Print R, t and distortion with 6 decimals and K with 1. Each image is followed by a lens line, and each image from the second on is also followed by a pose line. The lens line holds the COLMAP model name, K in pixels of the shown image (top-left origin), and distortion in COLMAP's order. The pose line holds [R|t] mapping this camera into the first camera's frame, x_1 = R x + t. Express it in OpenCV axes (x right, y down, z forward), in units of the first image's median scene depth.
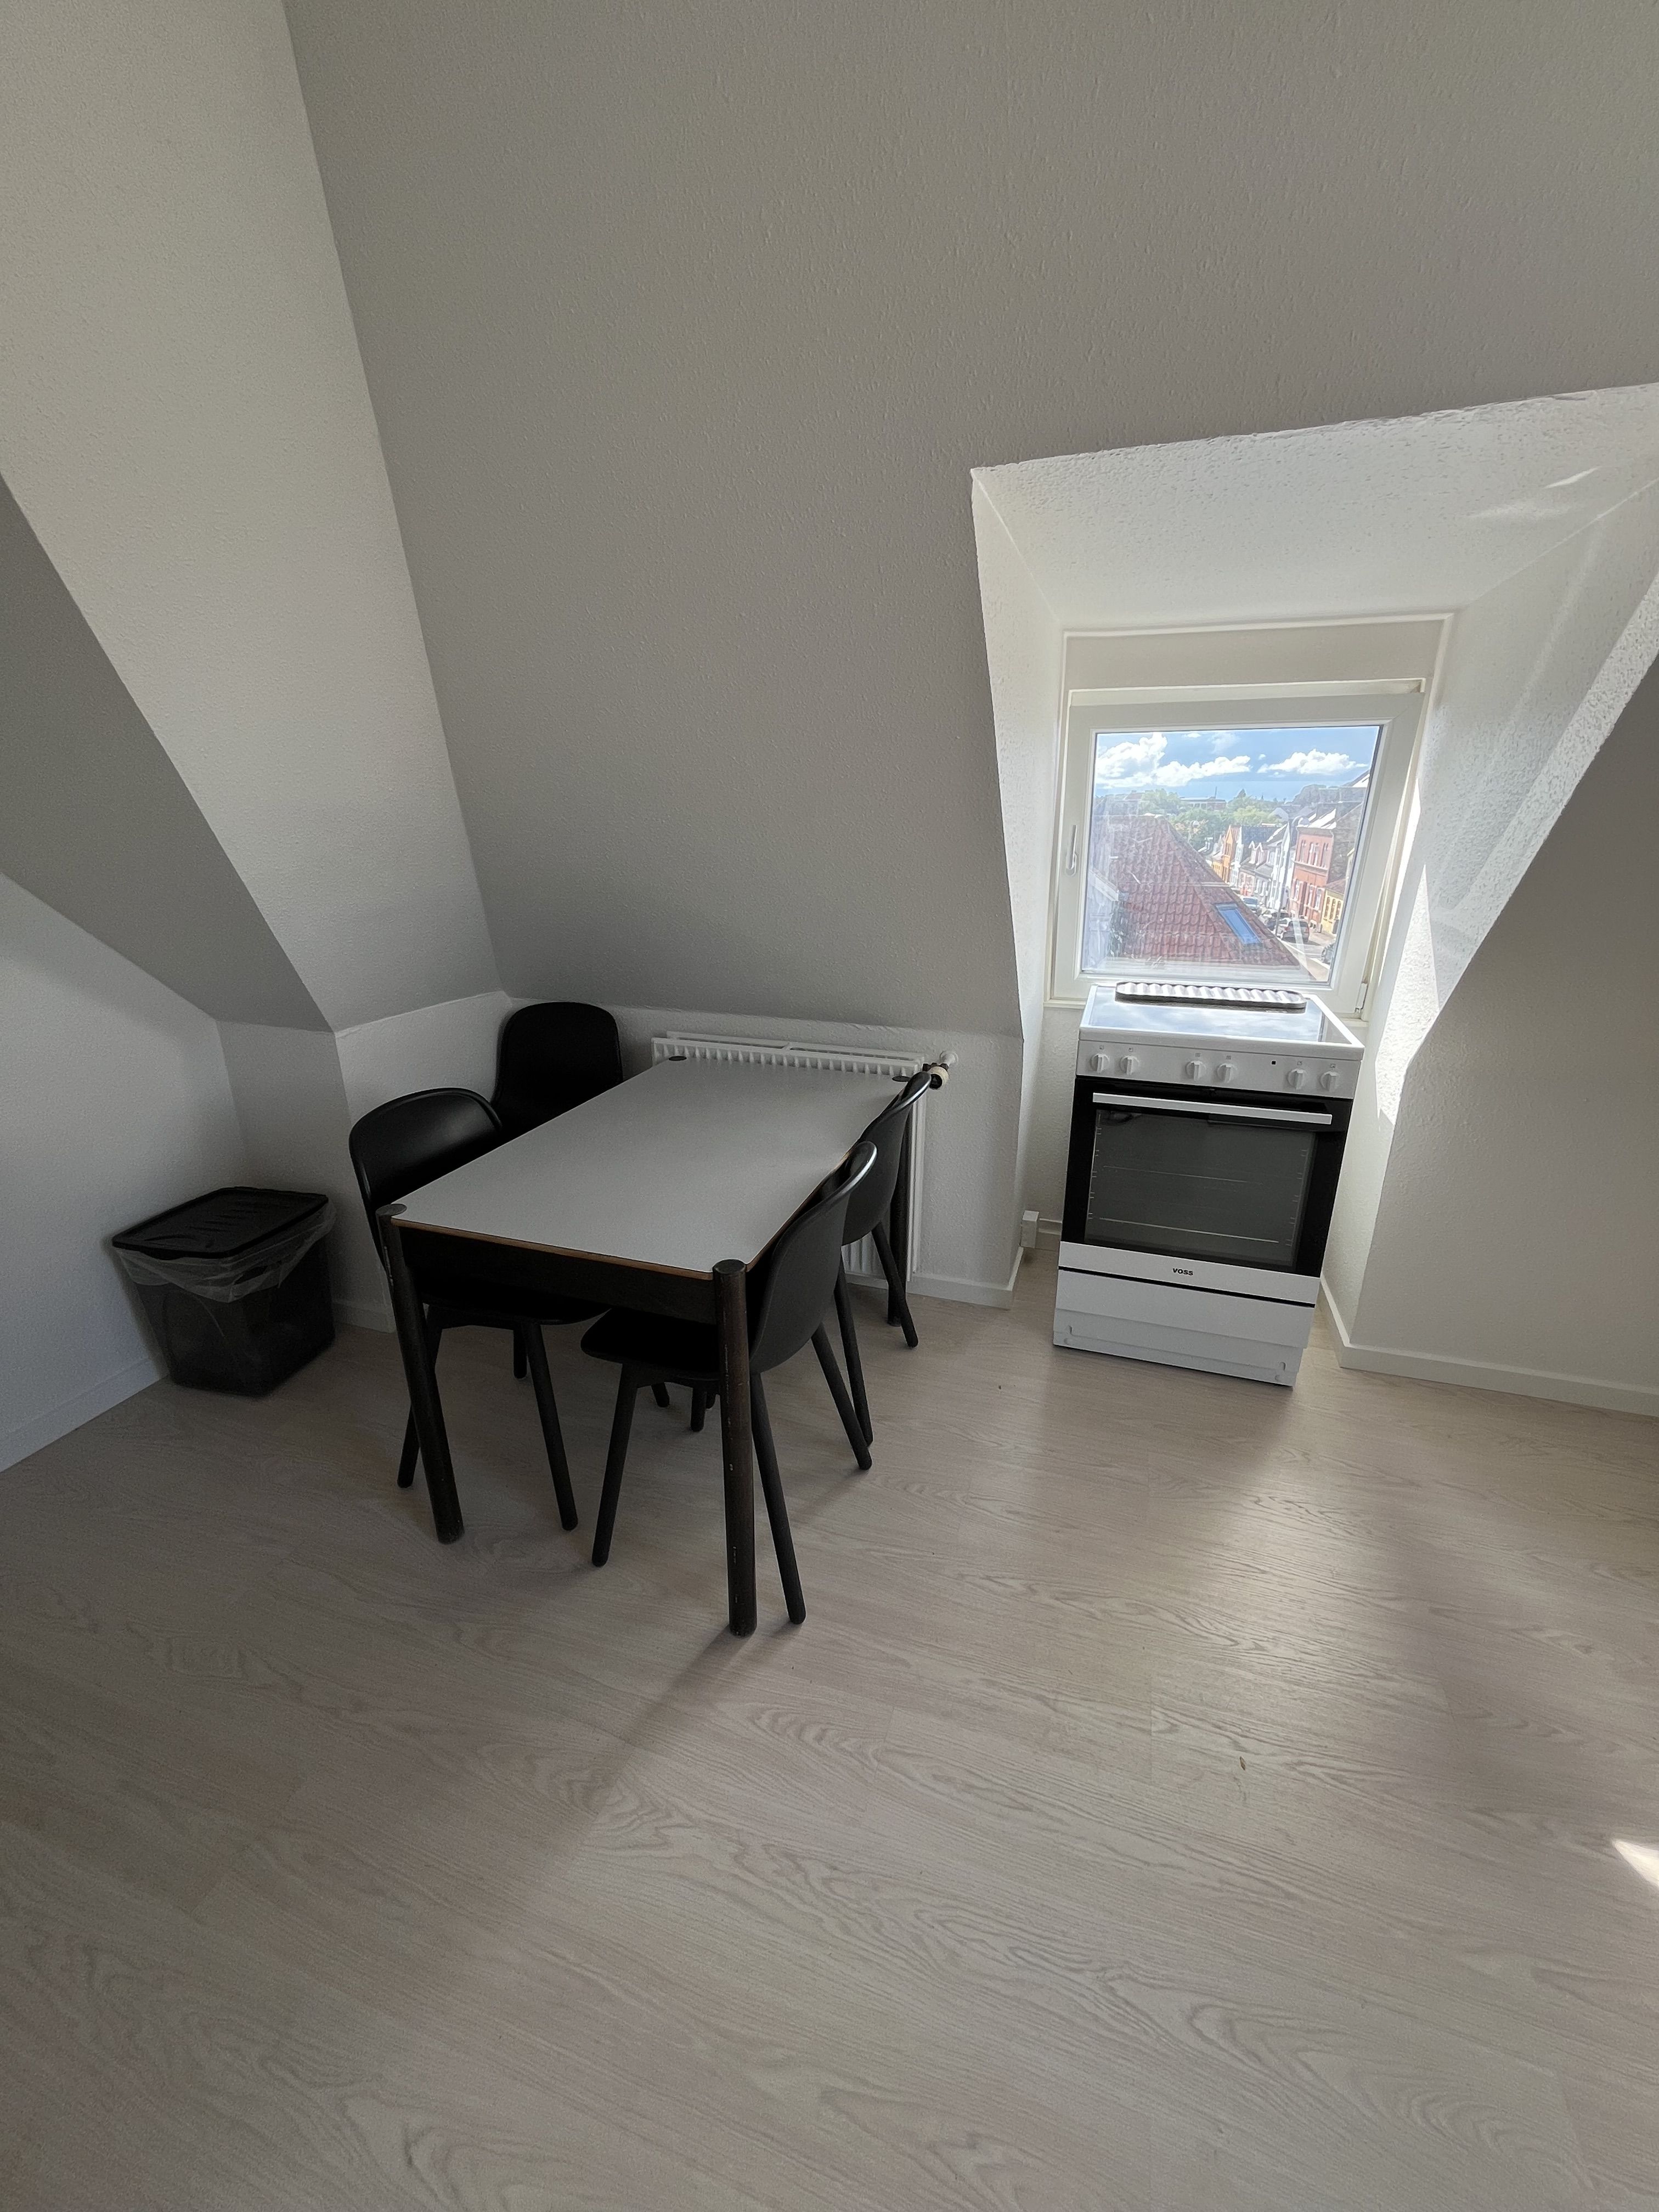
lens RADIAL K [[902.1, 0, 829.5], [0, 902.1, 1106.0], [0, 0, 1]] dist [0.000185, 0.000014]
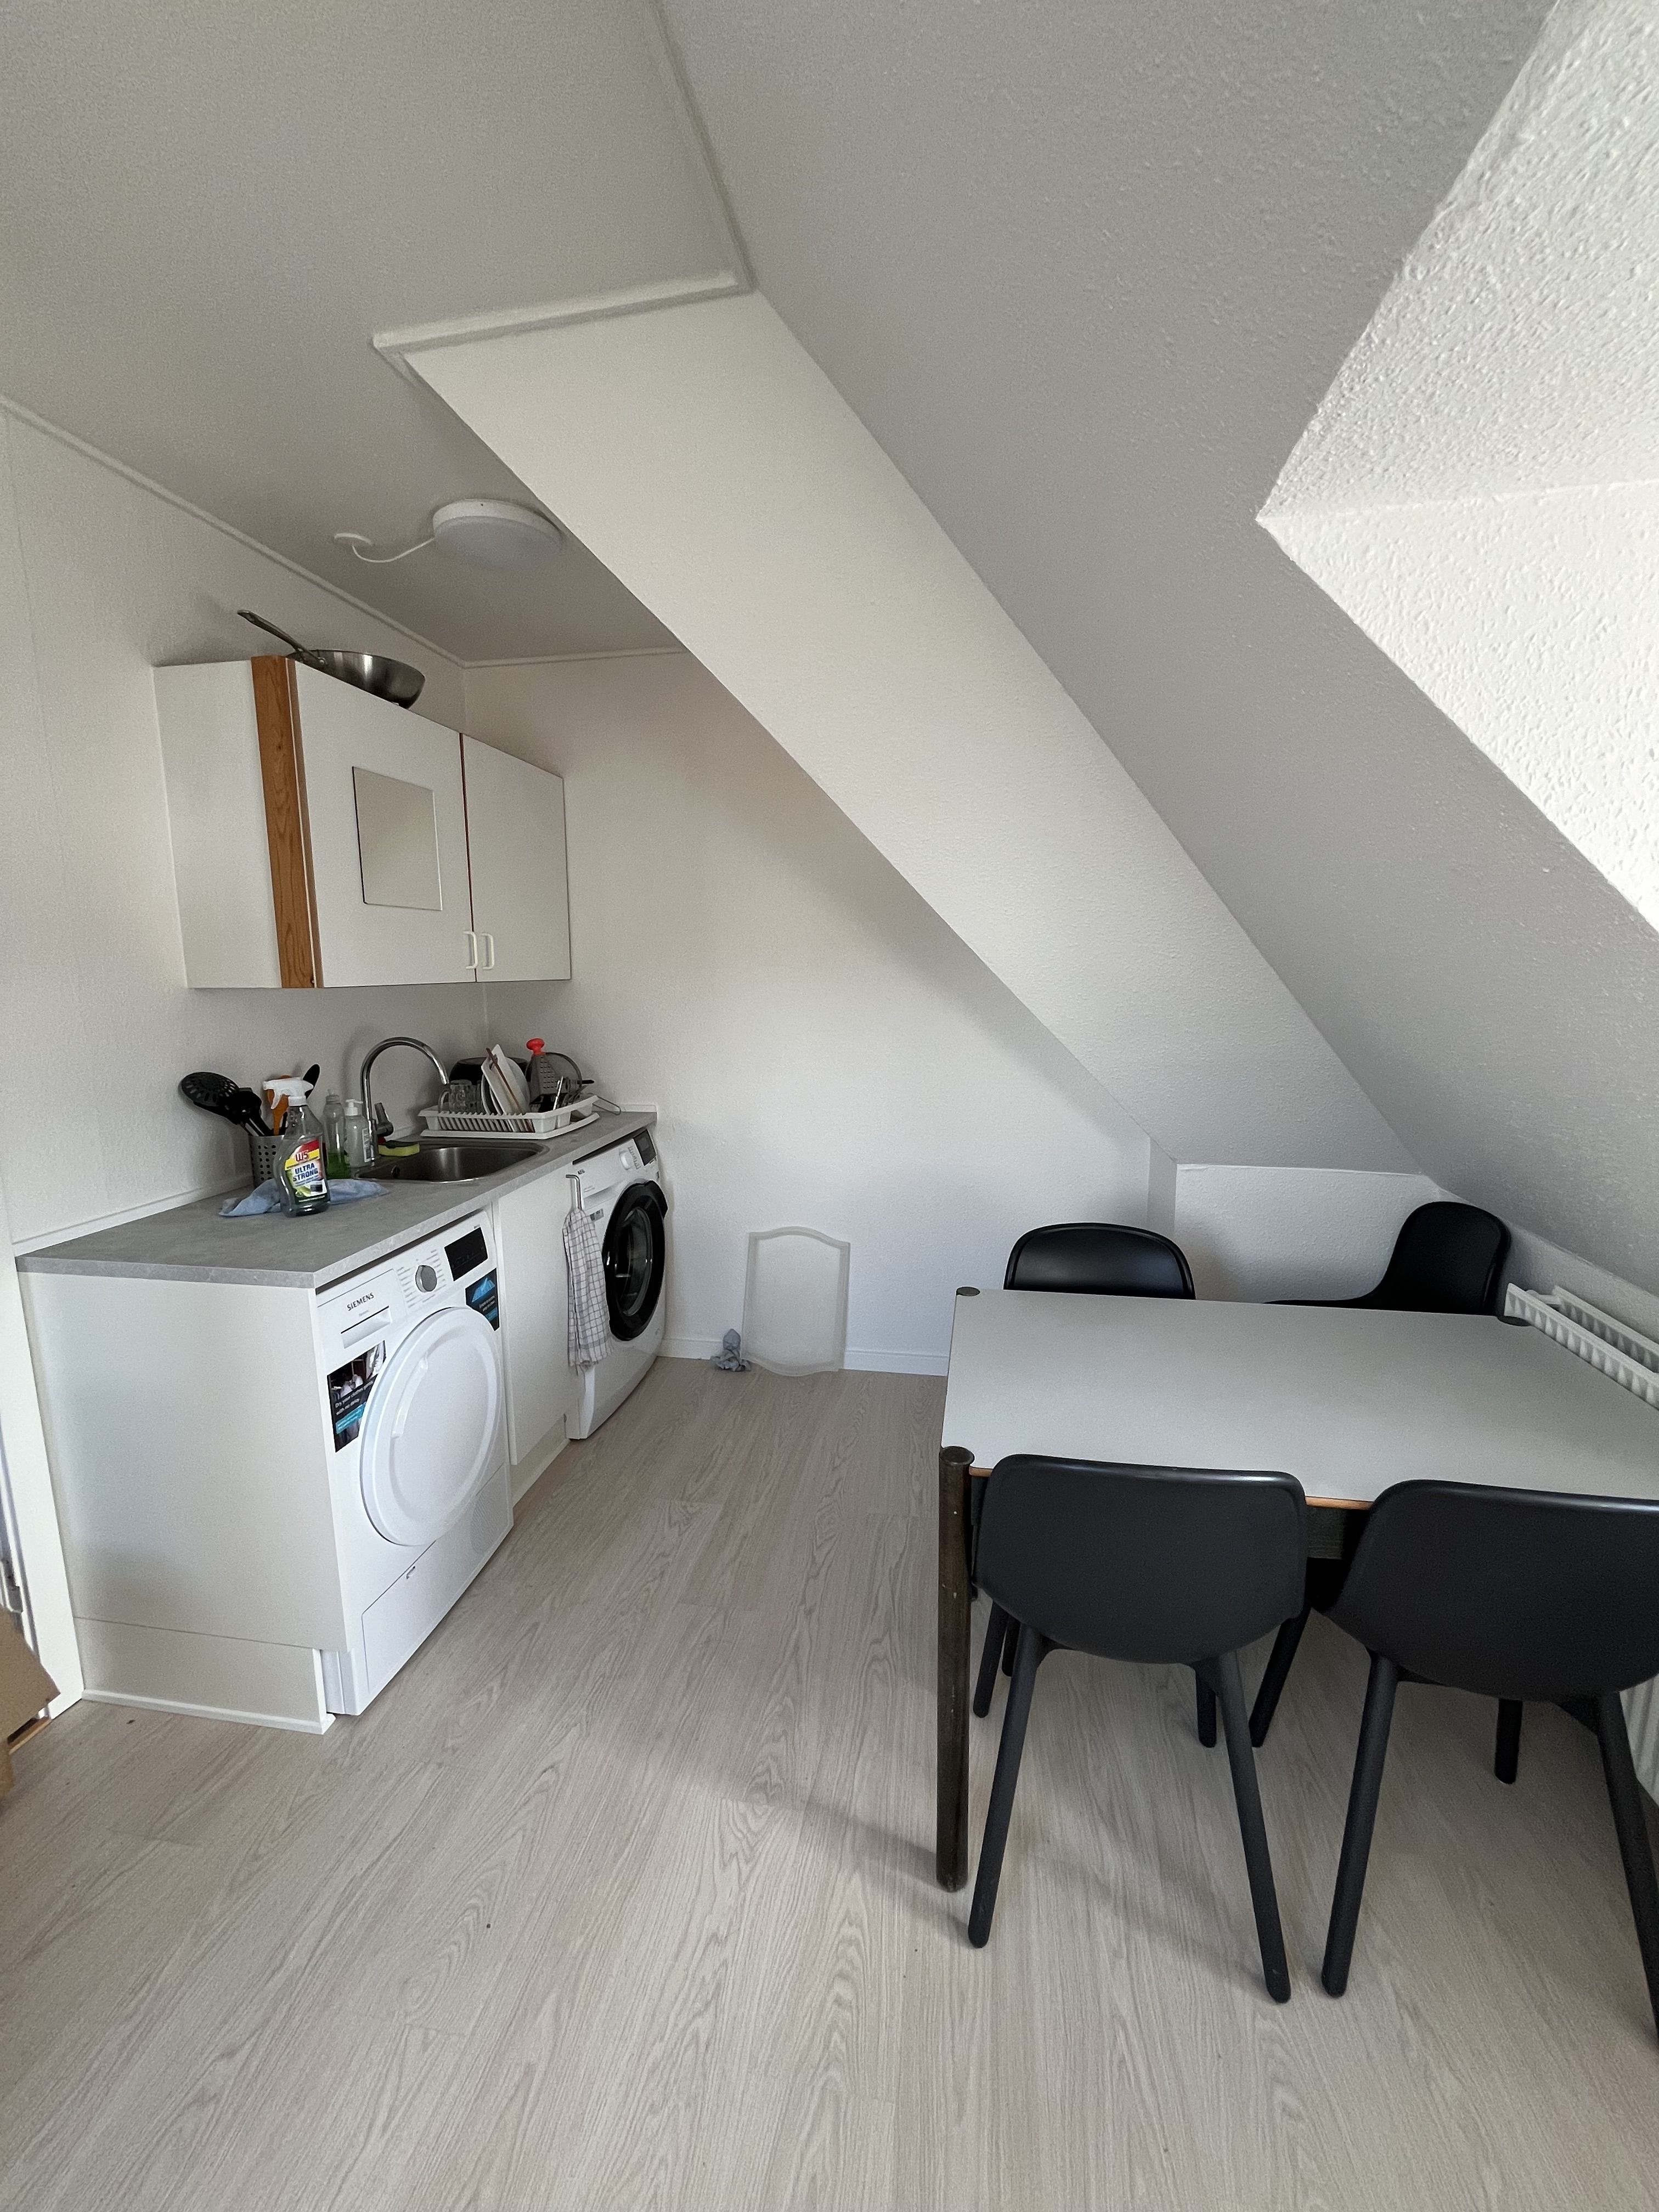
lens RADIAL K [[902.1, 0, 829.5], [0, 902.1, 1106.0], [0, 0, 1]] dist [0.000185, 0.000014]
pose [[0.145308, 0.163168, -0.975839, 0.711016], [-0.301018, 0.946840, 0.113496, -0.228072], [0.942483, 0.277254, 0.186700, 0.587094]]
